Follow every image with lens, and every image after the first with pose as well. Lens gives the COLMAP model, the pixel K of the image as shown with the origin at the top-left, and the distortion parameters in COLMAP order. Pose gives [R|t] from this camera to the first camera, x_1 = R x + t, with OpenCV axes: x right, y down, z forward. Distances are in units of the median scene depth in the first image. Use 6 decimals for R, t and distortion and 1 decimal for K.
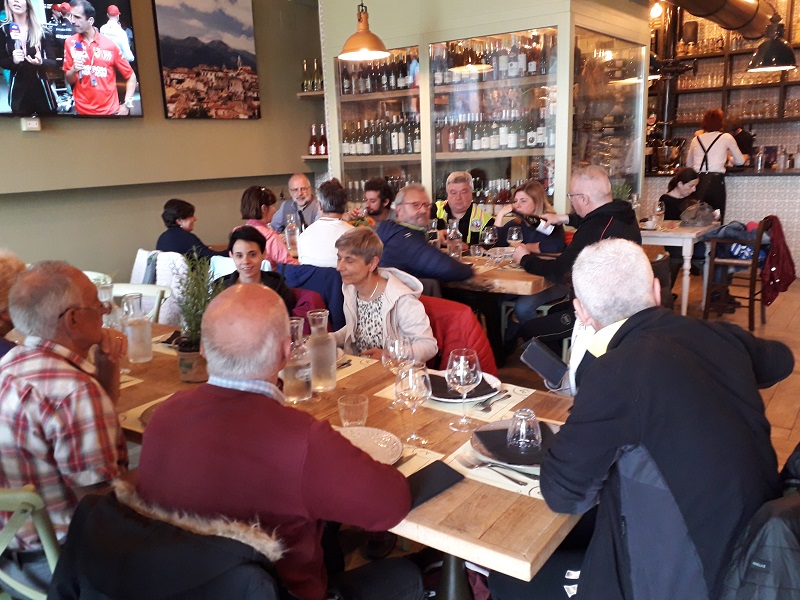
lens RADIAL K [[648.5, 0, 400.0], [0, 648.5, 300.0], [0, 0, 1]] dist [-0.030629, 0.009303]
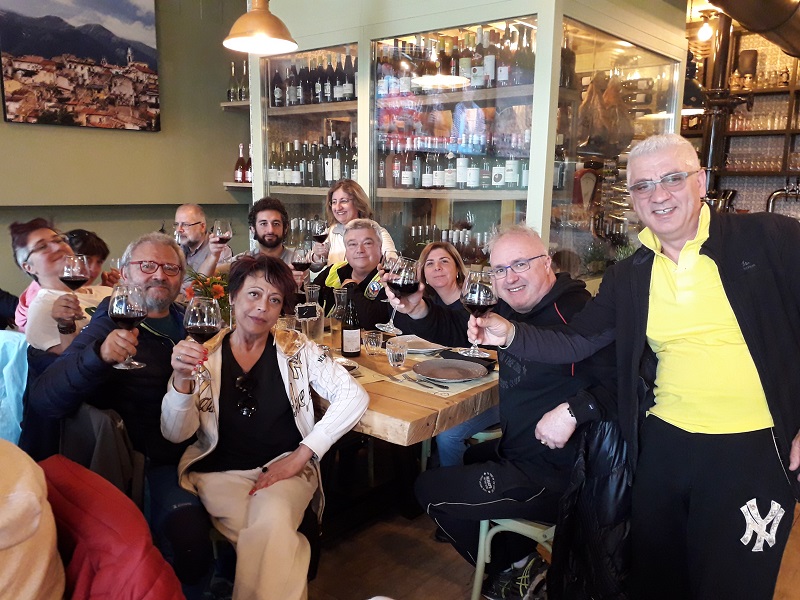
lens RADIAL K [[648.5, 0, 400.0], [0, 648.5, 300.0], [0, 0, 1]] dist [-0.030629, 0.009303]
pose [[0.995057, 0.070807, -0.069630, 0.140297], [-0.074211, 0.996107, -0.047571, -0.066183], [0.065991, 0.052504, 0.996438, 0.268949]]
